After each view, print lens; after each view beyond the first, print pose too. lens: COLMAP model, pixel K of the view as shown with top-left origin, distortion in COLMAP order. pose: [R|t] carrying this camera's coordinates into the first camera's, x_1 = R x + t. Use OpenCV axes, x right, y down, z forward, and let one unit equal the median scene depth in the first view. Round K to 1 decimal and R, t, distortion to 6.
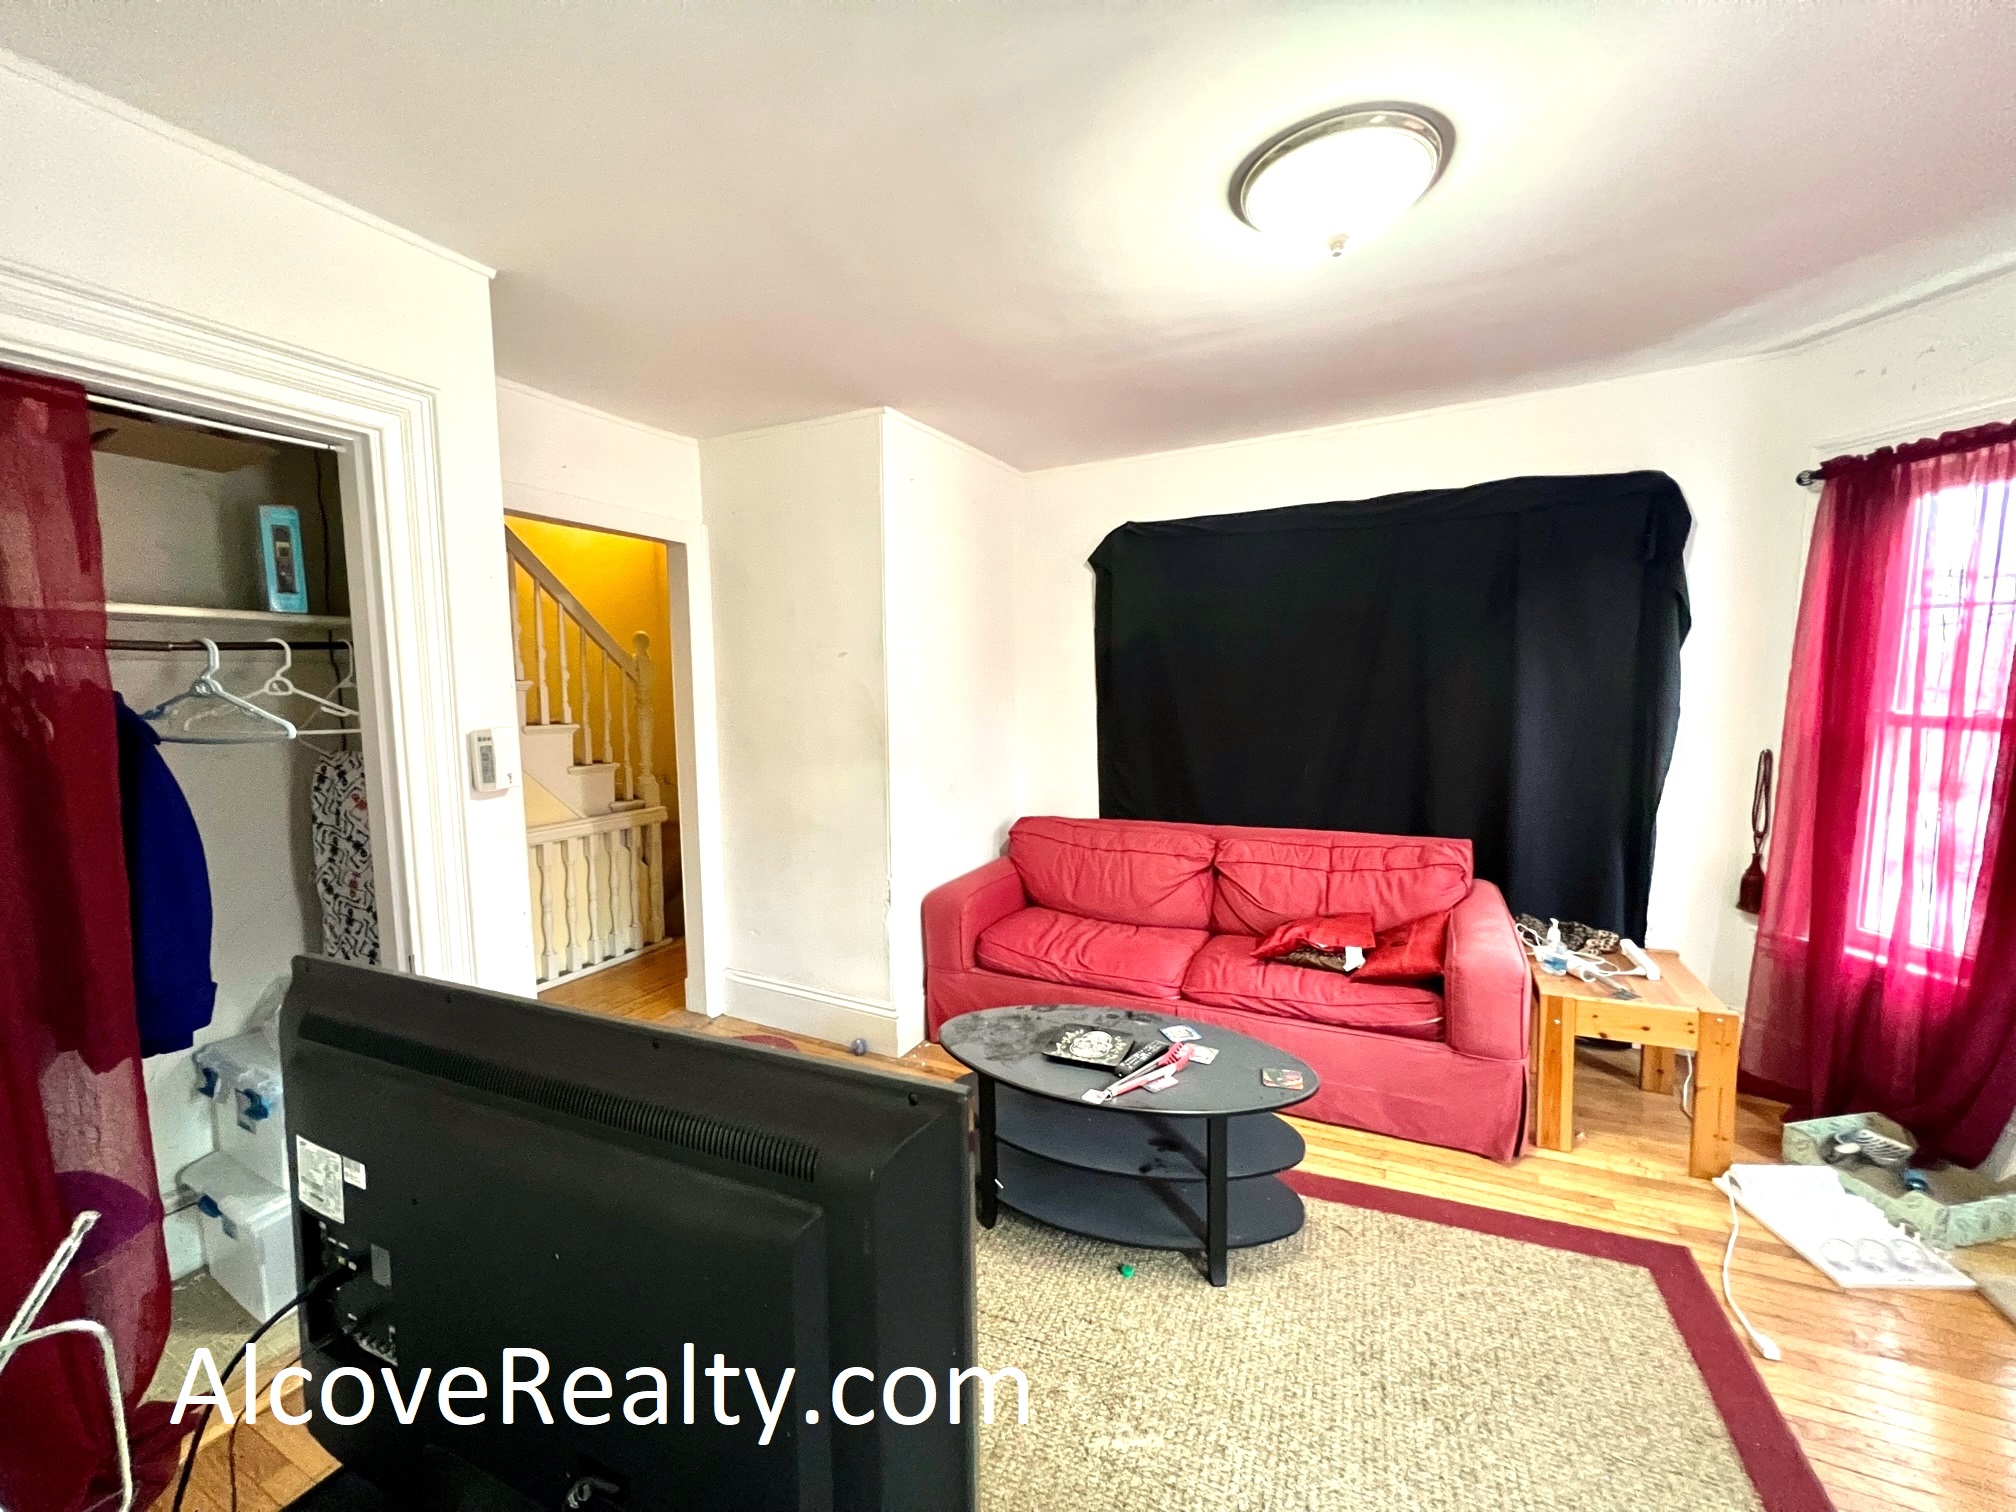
lens RADIAL K [[810.8, 0, 1008.0], [0, 810.8, 756.0], [0, 0, 1]] dist [0.000515, 0.000026]
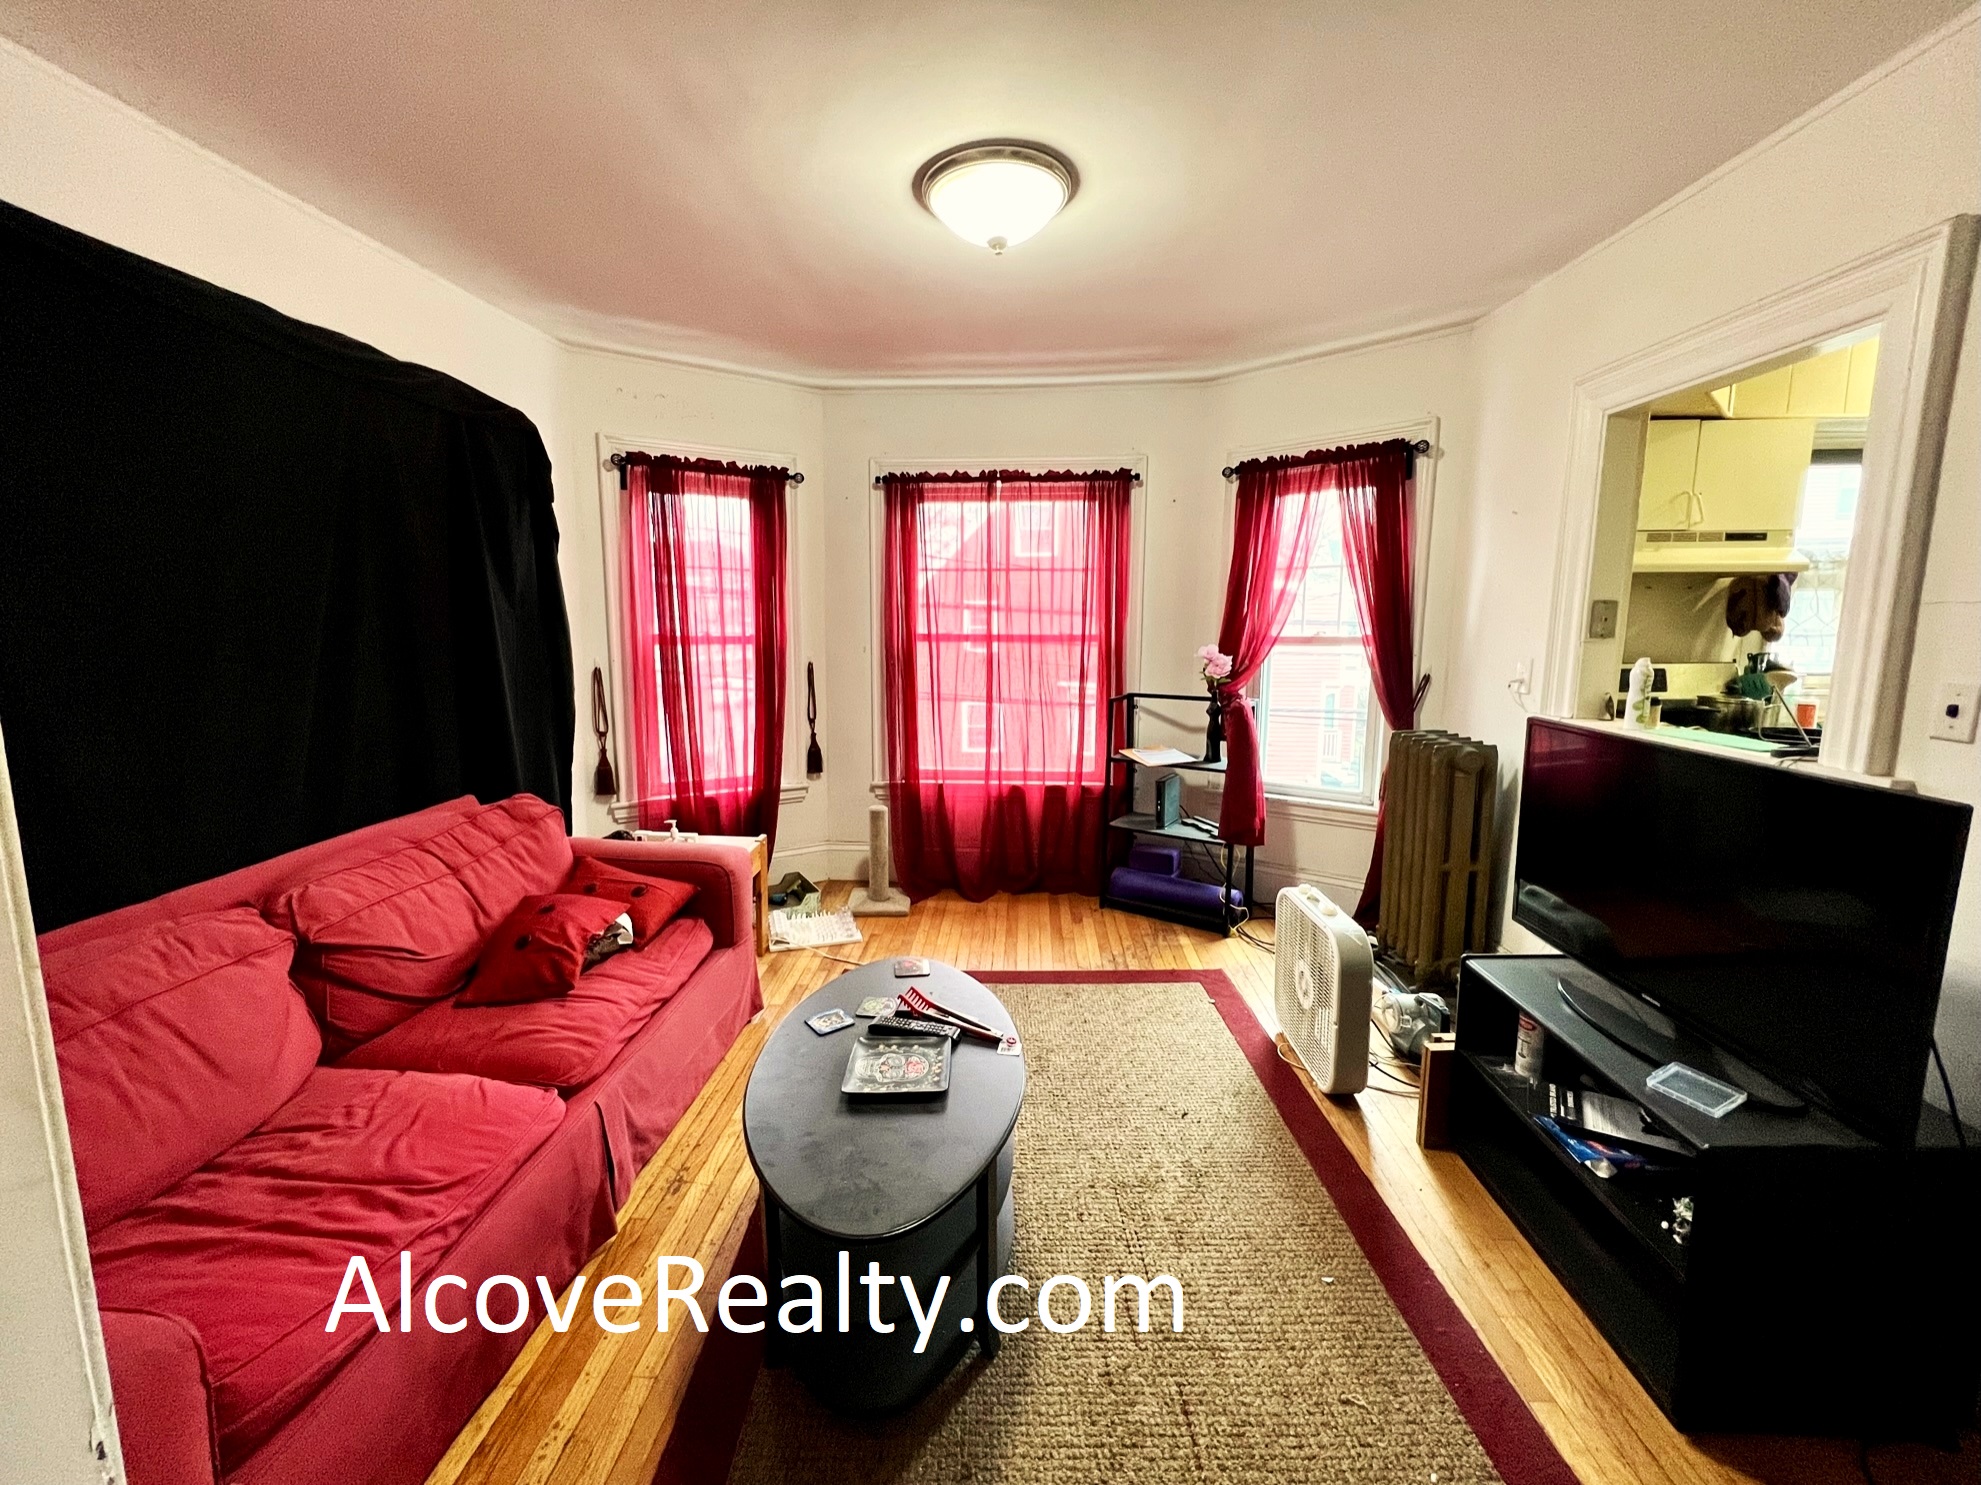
lens RADIAL K [[792.6, 0, 990.5], [0, 792.6, 742.5], [0, 0, 1]] dist [0.000179, -0.000006]
pose [[-0.382932, -0.127632, 0.914917, -0.529912], [0.089163, 0.980679, 0.174124, -0.063312], [-0.919463, 0.148254, -0.364153, 1.039745]]
